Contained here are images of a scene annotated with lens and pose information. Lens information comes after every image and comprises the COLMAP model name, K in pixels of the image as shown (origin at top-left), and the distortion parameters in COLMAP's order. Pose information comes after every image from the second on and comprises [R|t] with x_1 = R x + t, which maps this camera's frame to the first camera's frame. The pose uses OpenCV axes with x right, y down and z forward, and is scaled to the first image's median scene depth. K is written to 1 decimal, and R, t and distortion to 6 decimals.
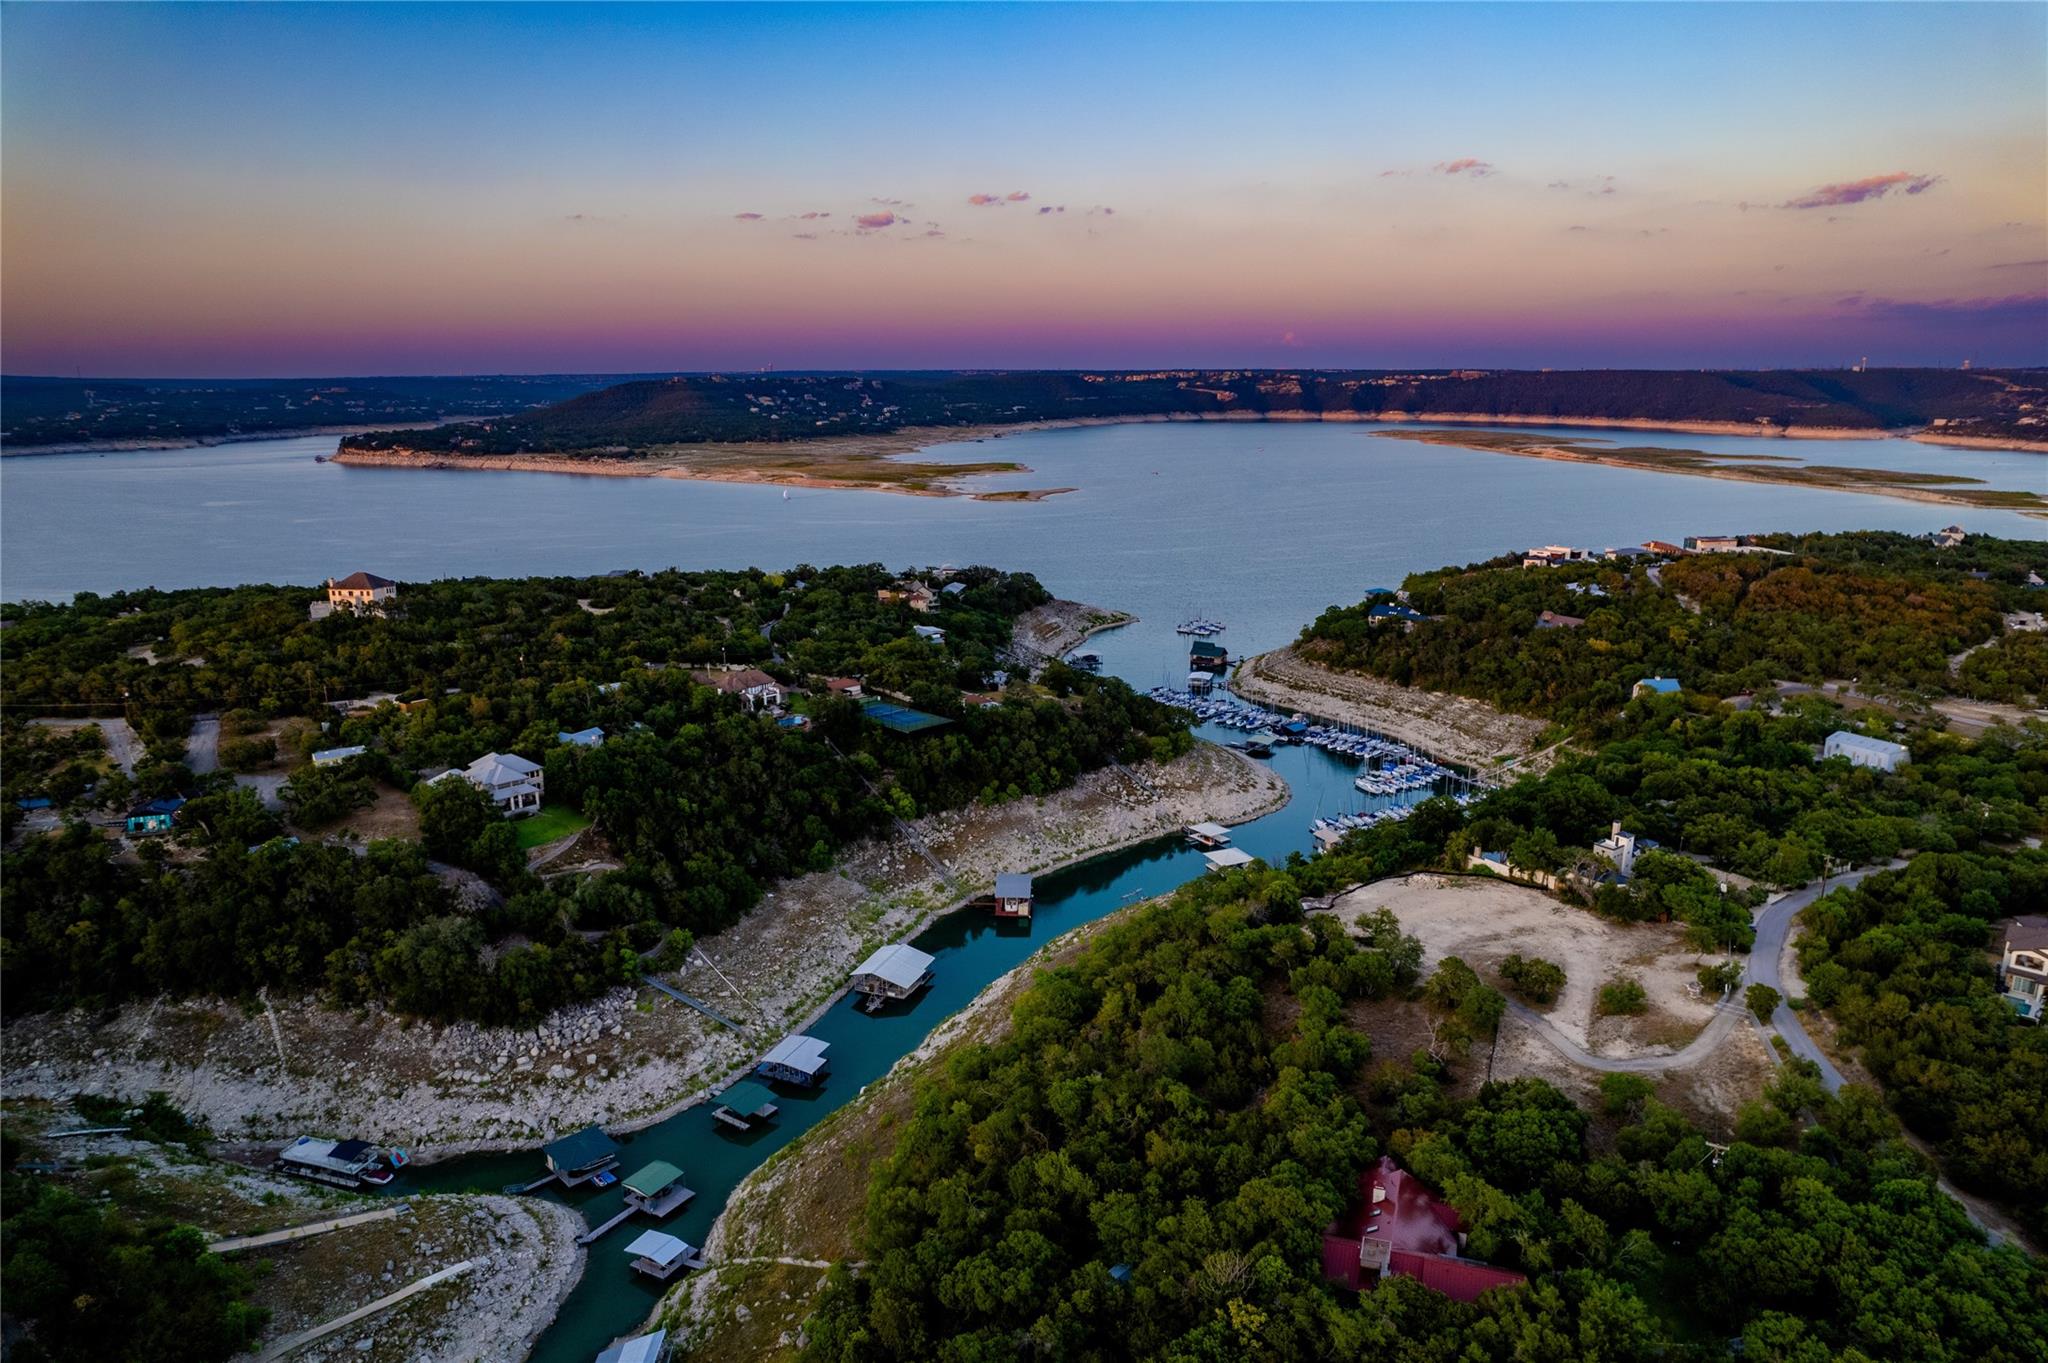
lens RADIAL K [[1307.0, 0, 1038.0], [0, 1307.0, 686.7], [0, 0, 1]] dist [-0.078085, 0.067431]
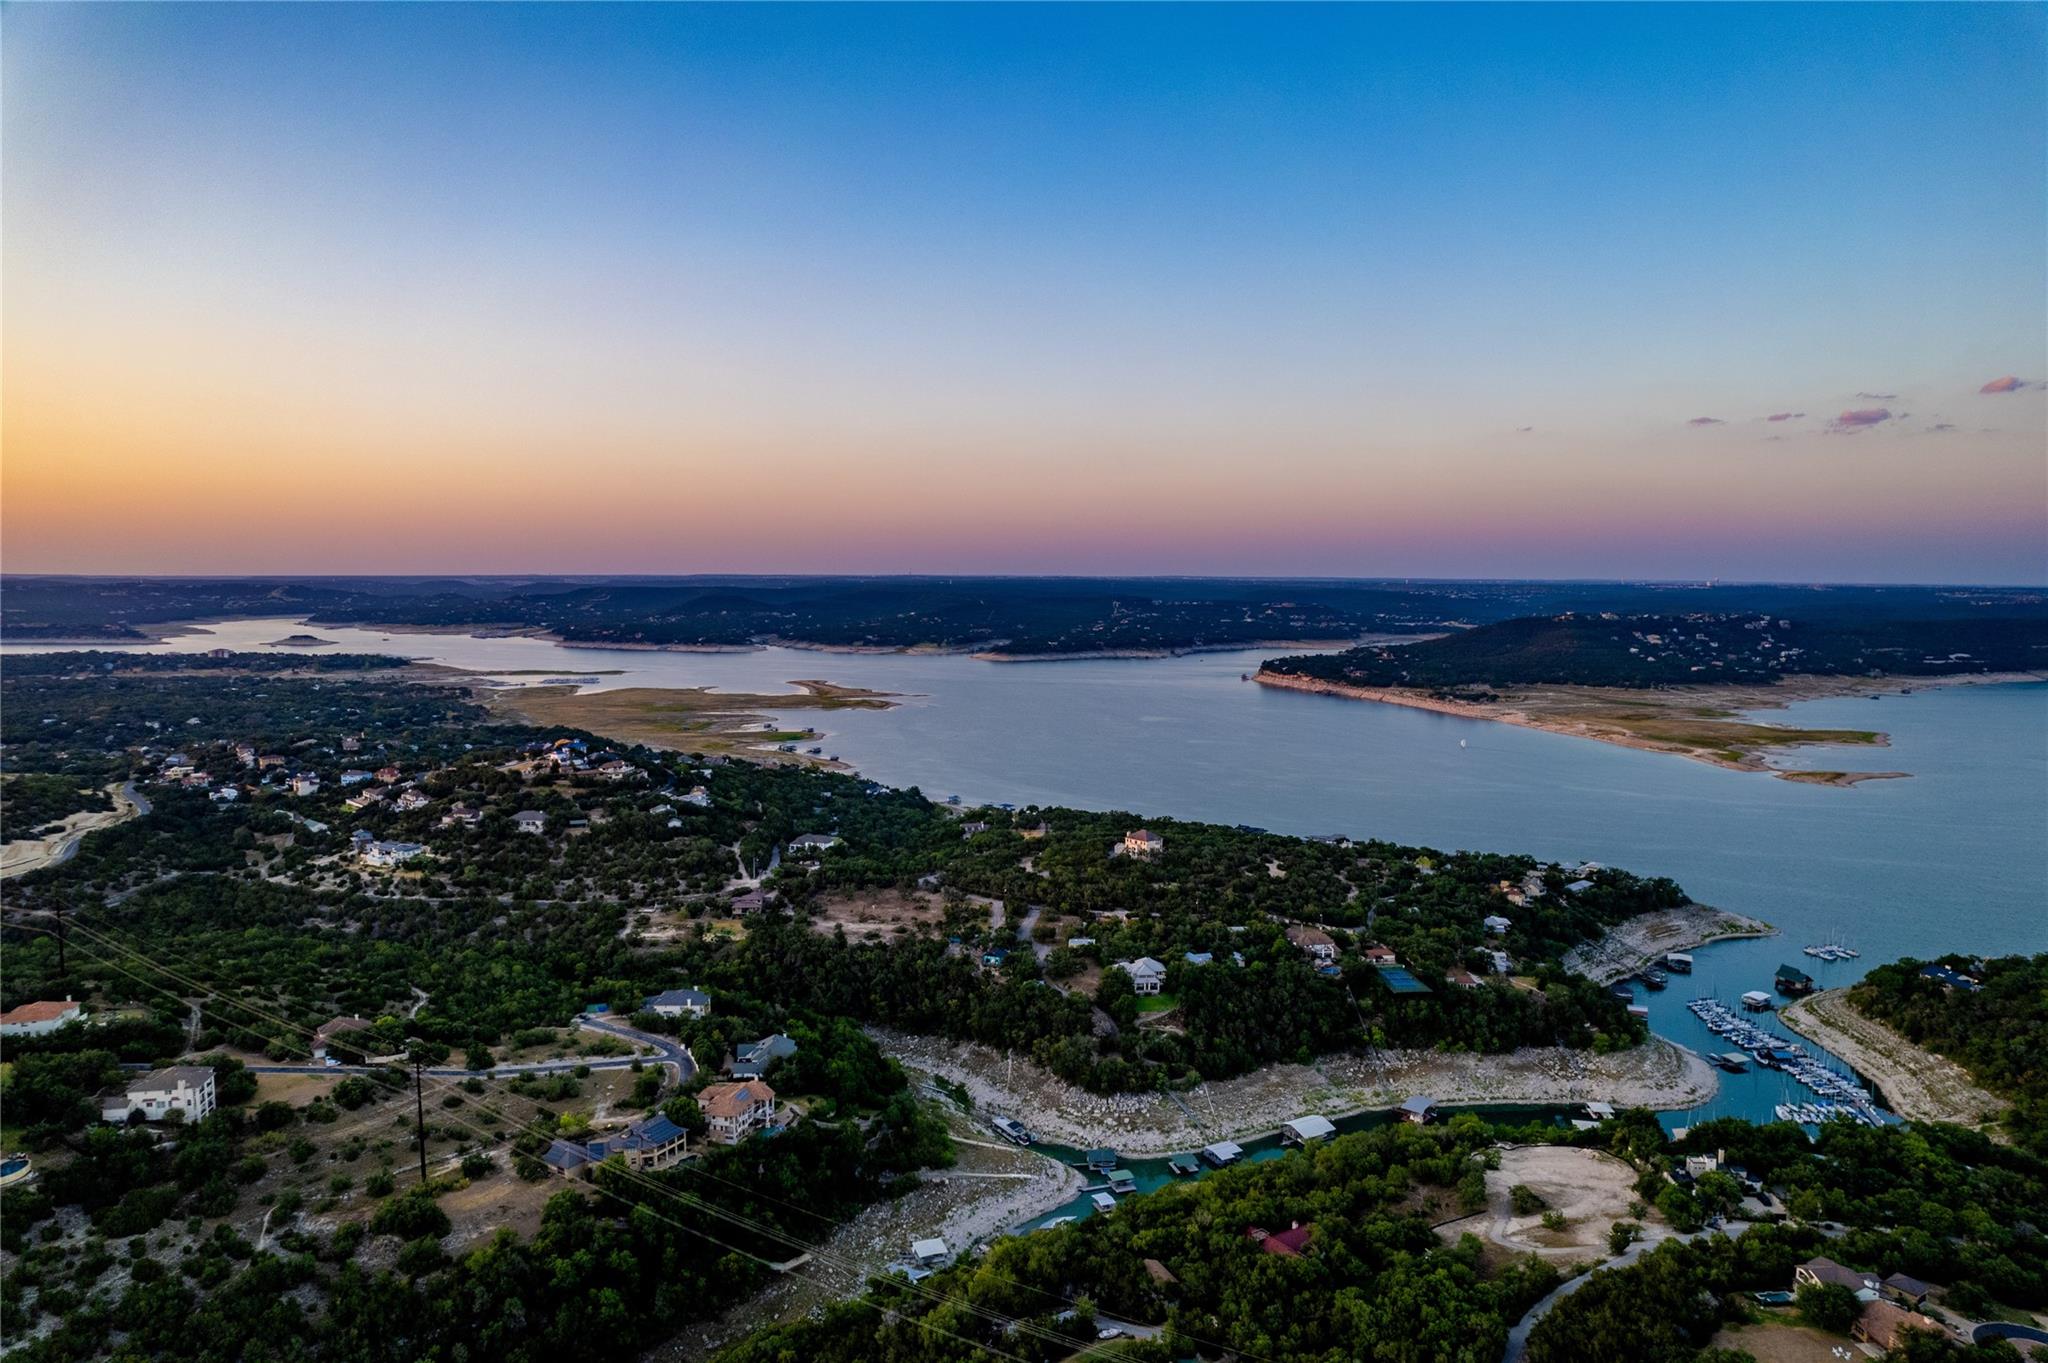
lens RADIAL K [[1307.0, 0, 1038.0], [0, 1307.0, 686.7], [0, 0, 1]] dist [-0.078085, 0.067431]
pose [[0.765677, 0.062071, -0.640224, 0.620774], [-0.156502, 0.983400, -0.091826, -0.132461], [0.623896, 0.170505, 0.762680, -0.579189]]
